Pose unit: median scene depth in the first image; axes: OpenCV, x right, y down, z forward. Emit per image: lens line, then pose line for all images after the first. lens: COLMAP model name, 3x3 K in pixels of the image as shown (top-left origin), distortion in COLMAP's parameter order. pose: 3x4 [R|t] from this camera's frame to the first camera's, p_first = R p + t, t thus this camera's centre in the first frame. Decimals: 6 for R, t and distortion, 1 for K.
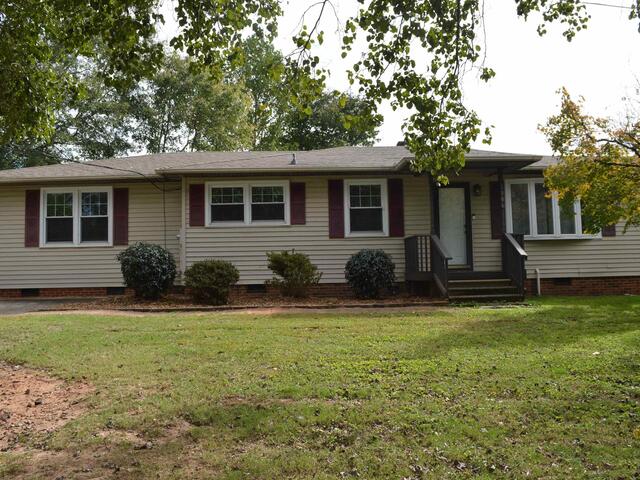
lens RADIAL K [[580.2, 0, 320.2], [0, 580.2, 240.3], [0, 0, 1]] dist [-0.061485, -0.001169]
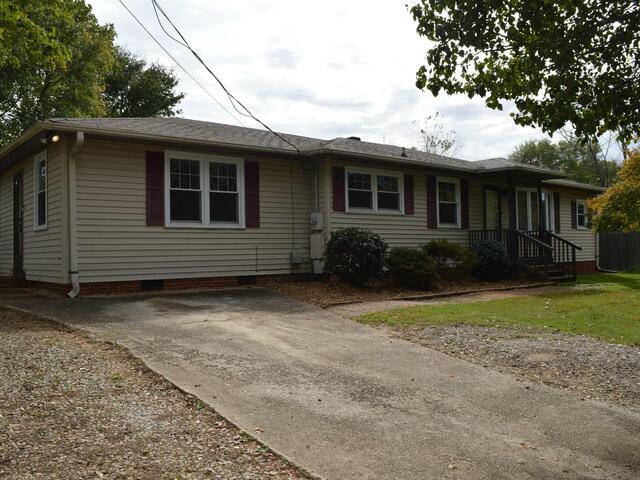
lens RADIAL K [[580.2, 0, 320.2], [0, 580.2, 240.5], [0, 0, 1]] dist [-0.061485, -0.001169]
pose [[0.802132, 0.023368, 0.596689, -0.785328], [-0.048587, 0.998475, 0.026214, -0.000114], [-0.595166, -0.050018, 0.802044, 0.244058]]
